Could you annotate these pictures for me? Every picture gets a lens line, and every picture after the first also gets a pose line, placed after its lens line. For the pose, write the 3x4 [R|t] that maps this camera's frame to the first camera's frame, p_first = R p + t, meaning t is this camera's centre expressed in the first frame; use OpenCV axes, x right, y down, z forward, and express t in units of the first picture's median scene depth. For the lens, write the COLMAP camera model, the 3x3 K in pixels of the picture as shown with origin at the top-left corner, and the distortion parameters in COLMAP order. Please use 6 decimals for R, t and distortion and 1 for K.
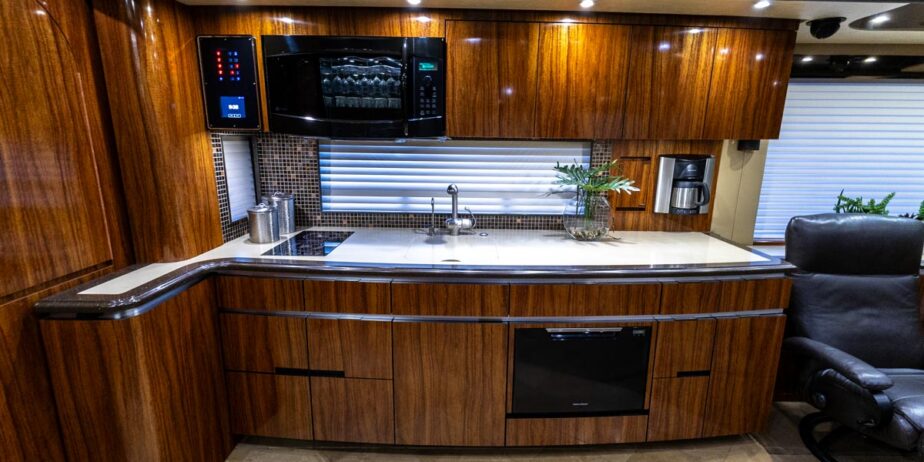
lens RADIAL K [[419.1, 0, 462.0], [0, 419.1, 231.0], [0, 0, 1]] dist [0.027587, 0.000021]
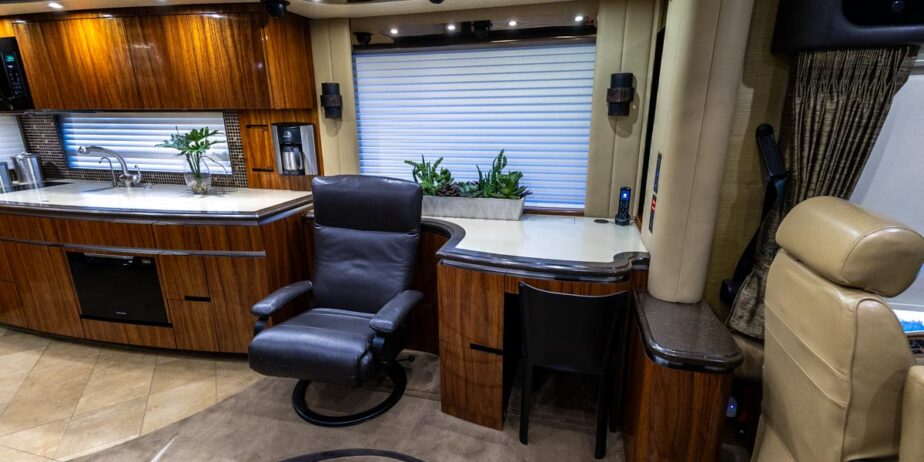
lens RADIAL K [[419.1, 0, 462.0], [0, 419.1, 231.0], [0, 0, 1]] dist [0.027587, 0.000021]
pose [[0.958552, 0.053301, -0.279887, 1.399686], [-0.036298, 0.997186, 0.065589, 0.021401], [0.282595, -0.052712, 0.957790, 0.023985]]
